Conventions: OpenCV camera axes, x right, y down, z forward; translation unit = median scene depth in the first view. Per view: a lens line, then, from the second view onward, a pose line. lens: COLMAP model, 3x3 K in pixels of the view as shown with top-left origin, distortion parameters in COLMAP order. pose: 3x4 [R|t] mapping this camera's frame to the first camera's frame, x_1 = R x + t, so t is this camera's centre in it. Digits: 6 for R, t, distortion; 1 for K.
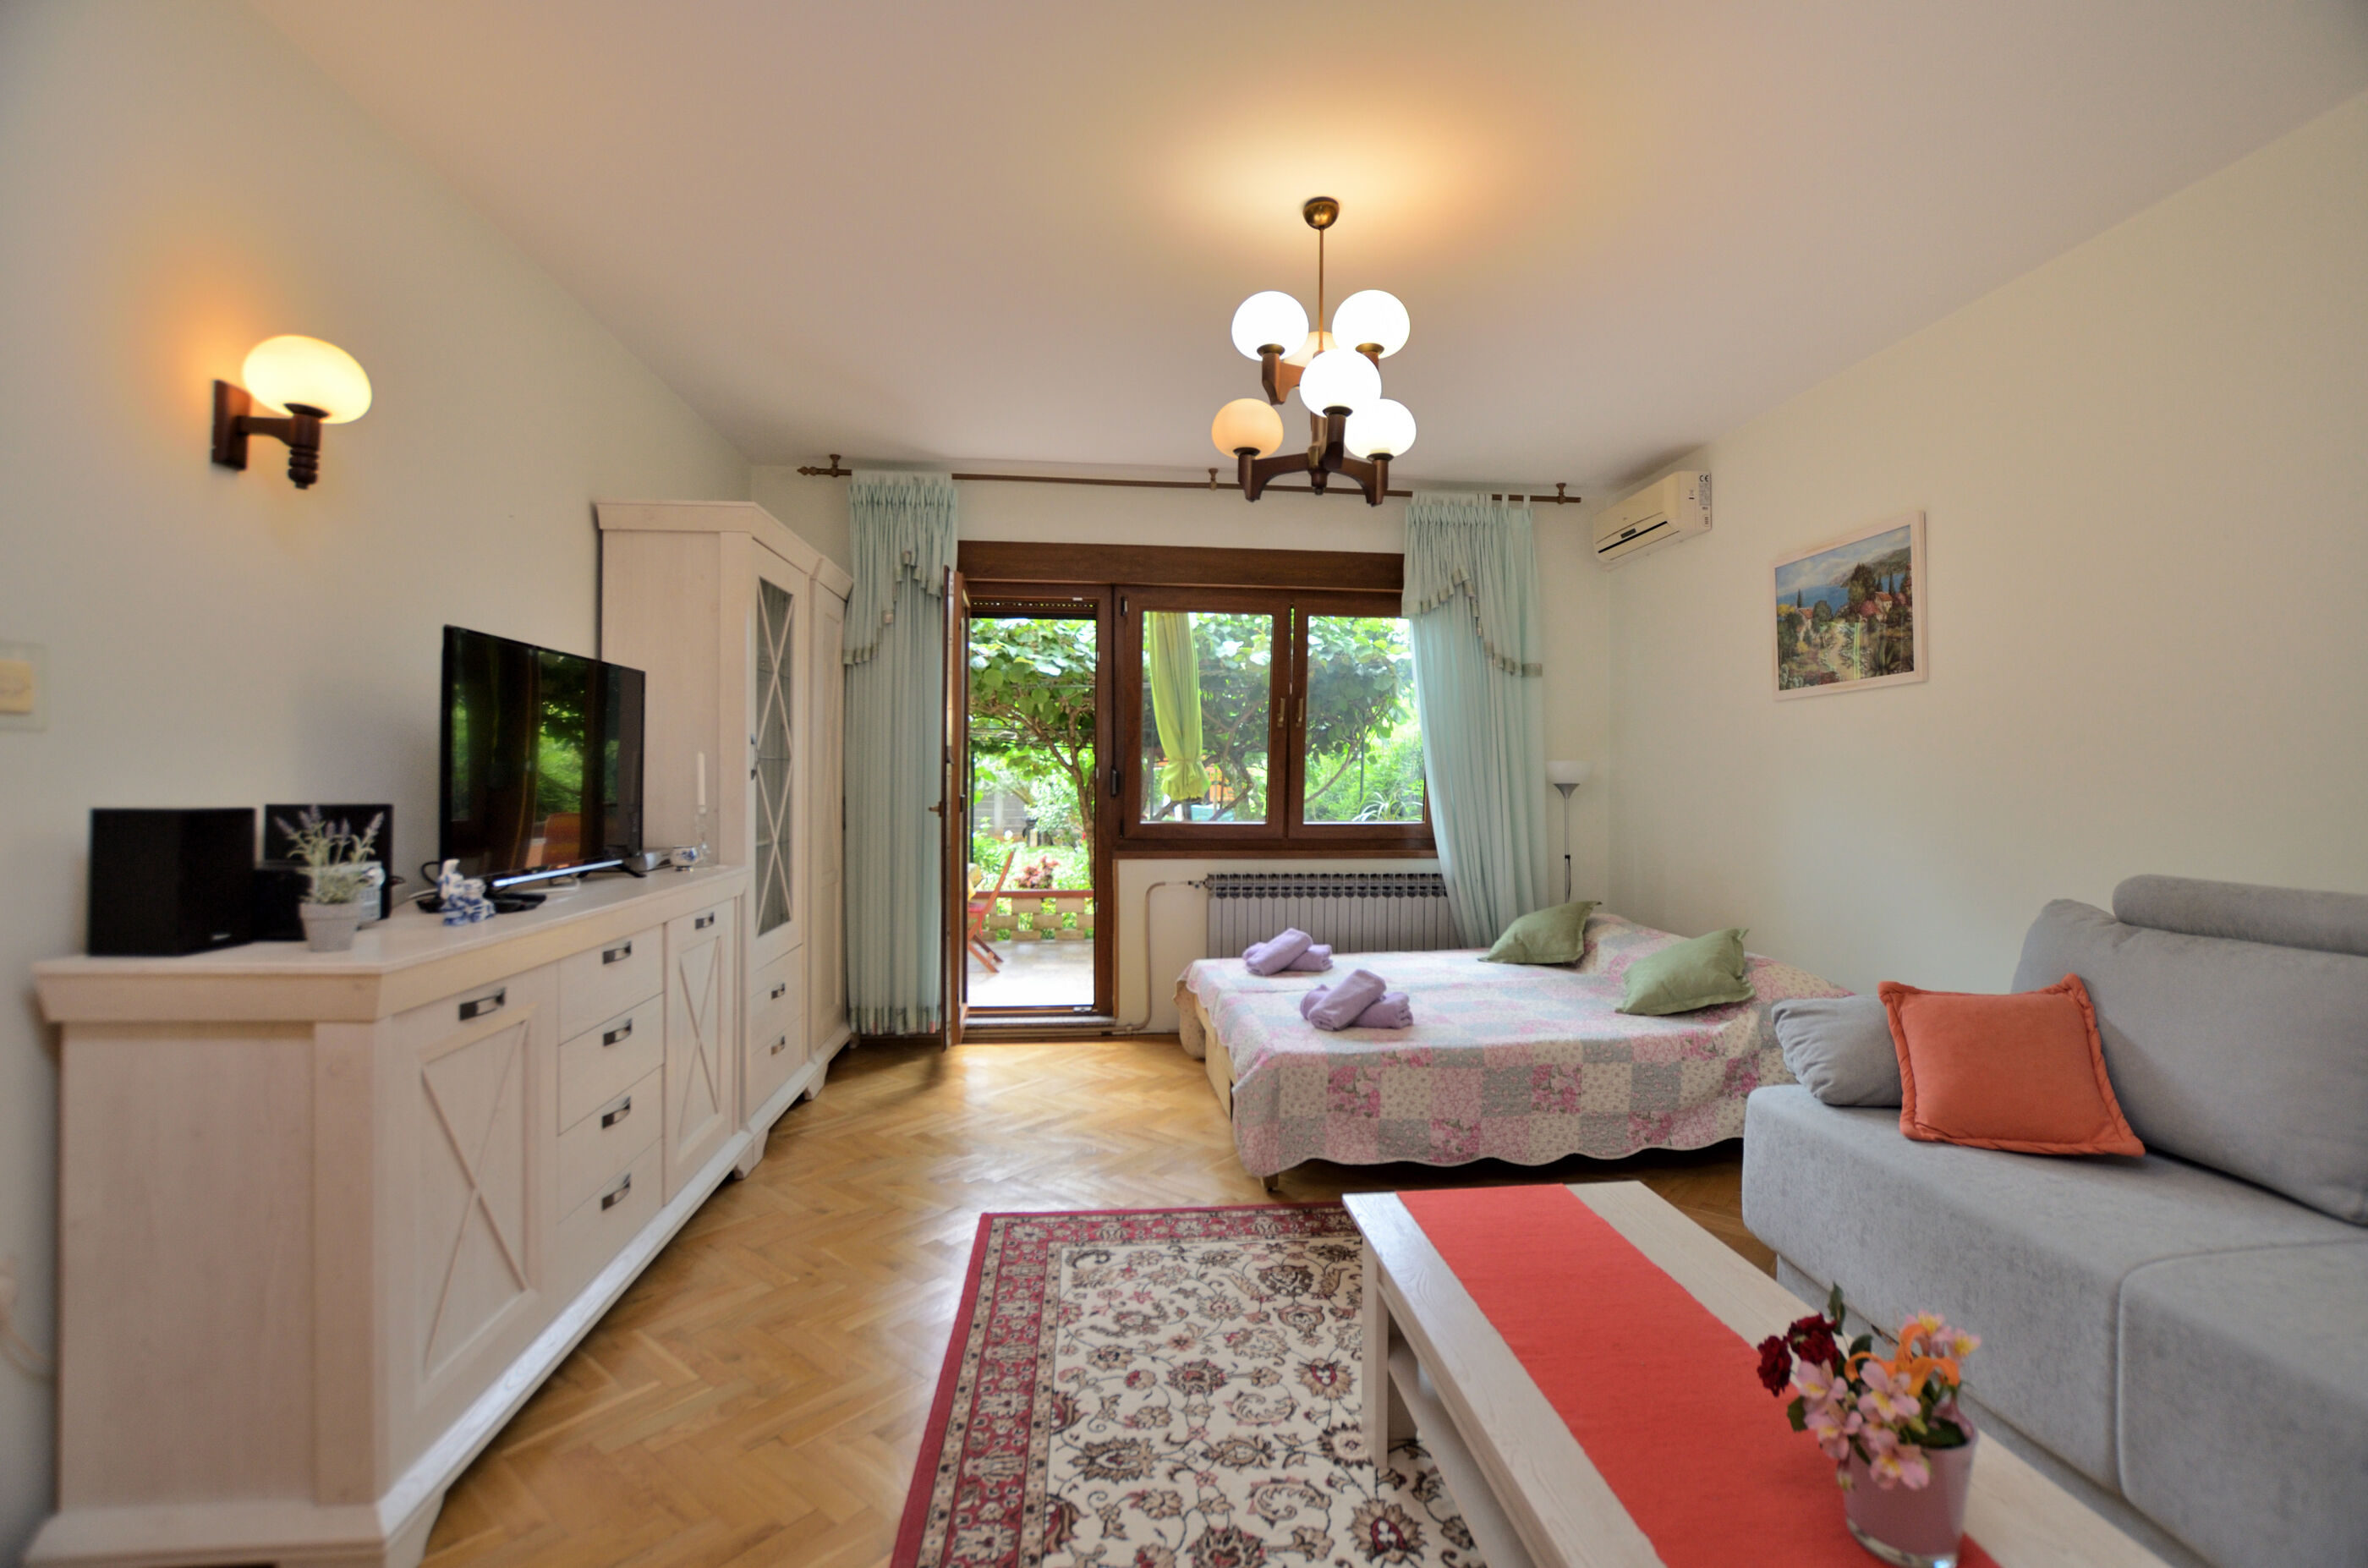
lens RADIAL K [[1039.8, 0, 1208.7], [0, 1039.8, 775.9], [0, 0, 1]] dist [-0.032948, 0.003598]
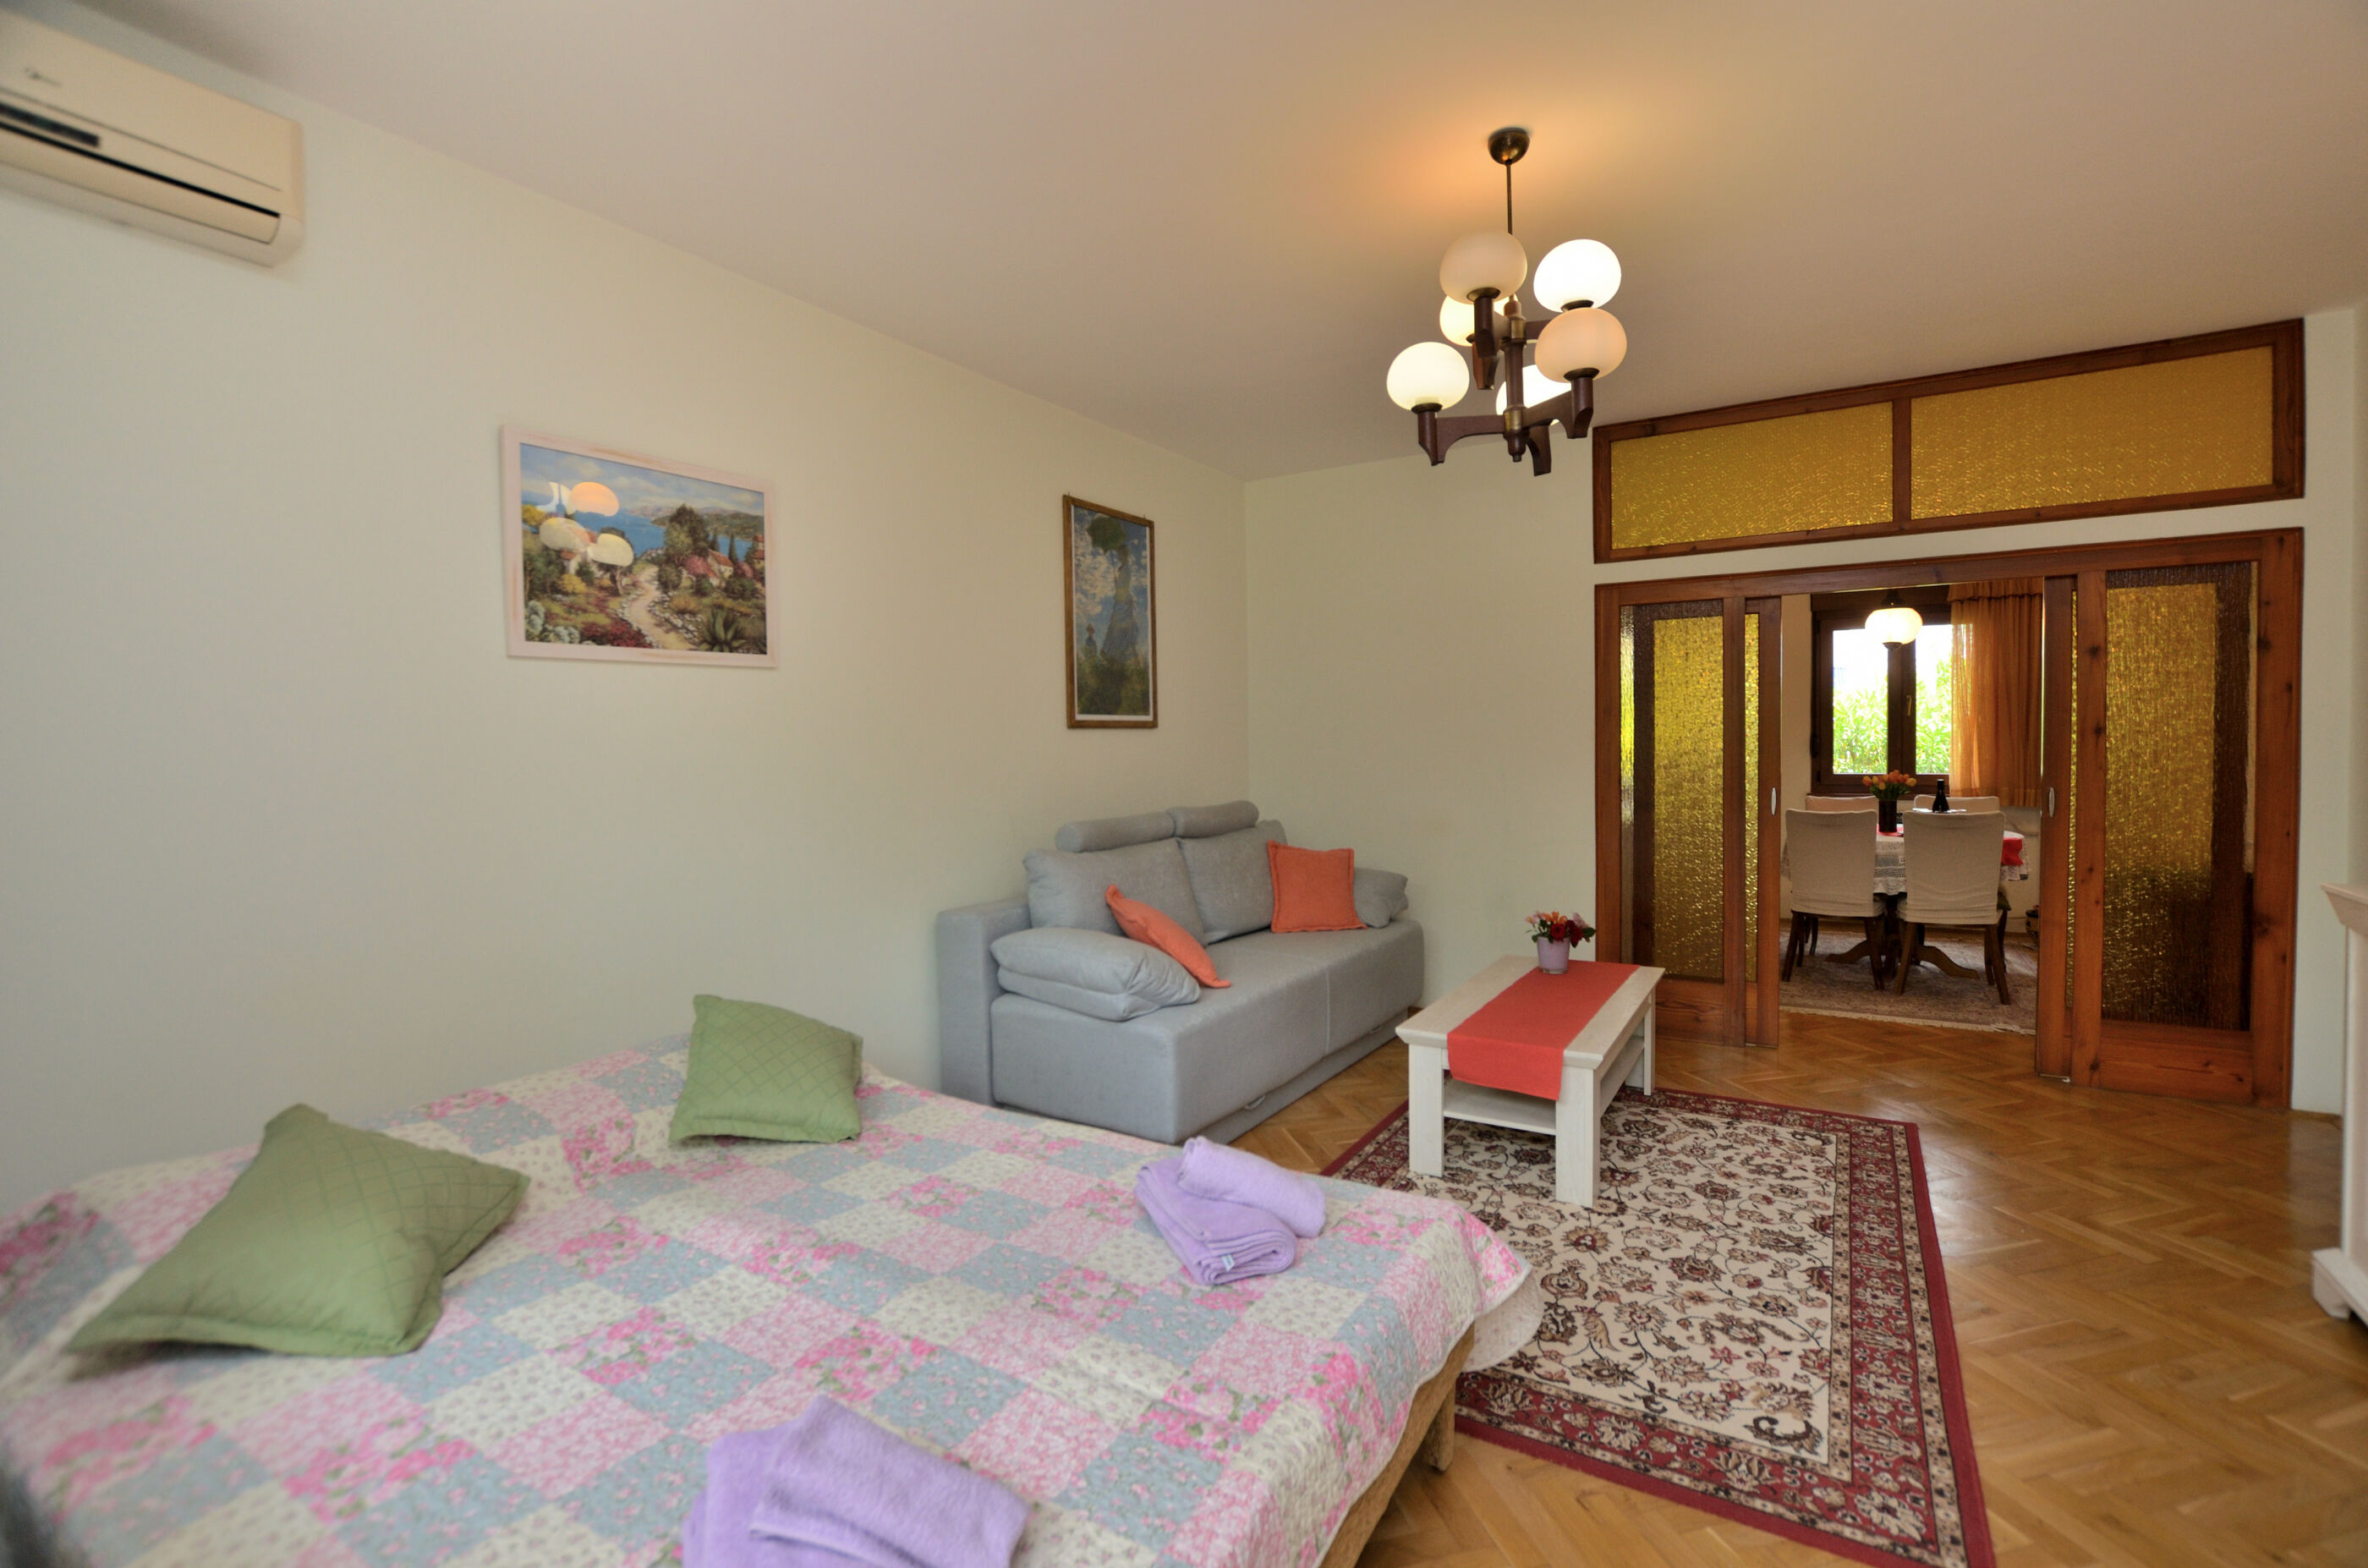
lens RADIAL K [[1039.8, 0, 1211.4], [0, 1039.8, 766.5], [0, 0, 1]] dist [-0.032948, 0.003598]
pose [[-0.790639, -0.006654, 0.612246, -0.204430], [0.010000, 0.999667, 0.023778, -0.022025], [-0.612201, 0.024923, -0.790310, 1.590401]]
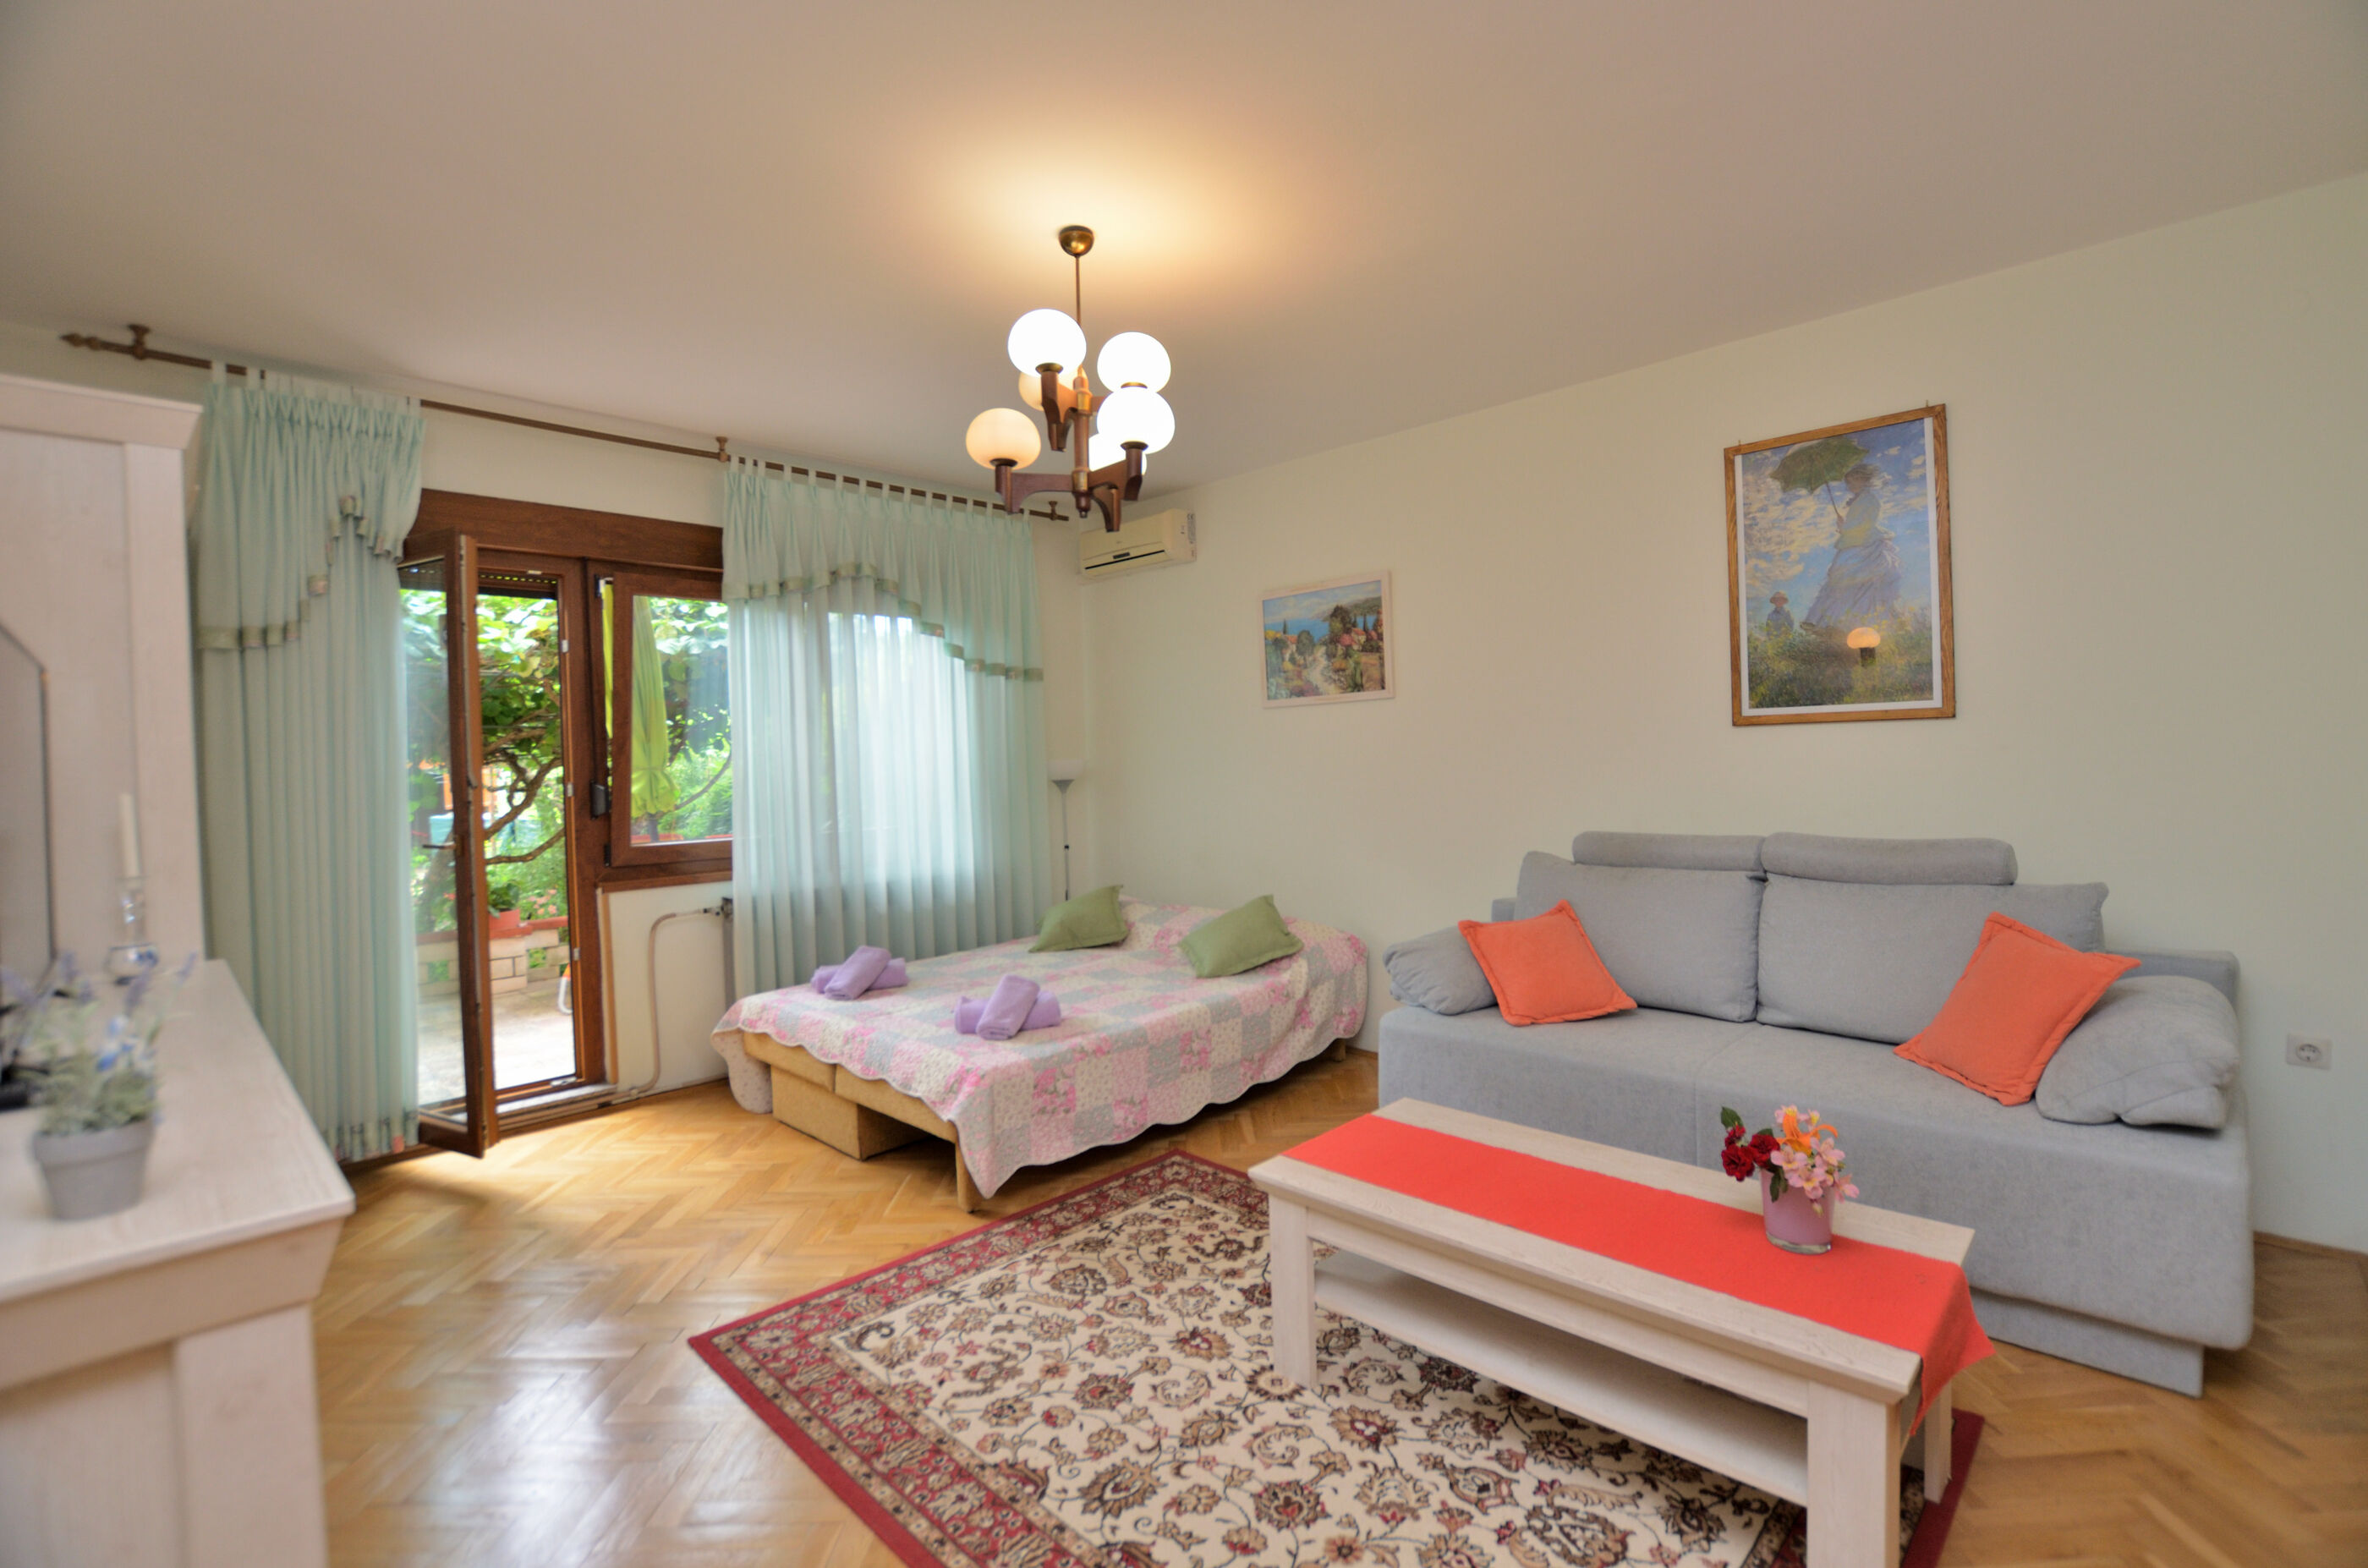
lens RADIAL K [[1039.8, 0, 1207.0], [0, 1039.8, 776.2], [0, 0, 1]] dist [-0.032948, 0.003598]
pose [[0.768017, -0.037053, 0.639357, -0.391977], [0.027649, 0.999312, 0.024701, -0.031119], [-0.639832, -0.001293, 0.768514, 0.109031]]
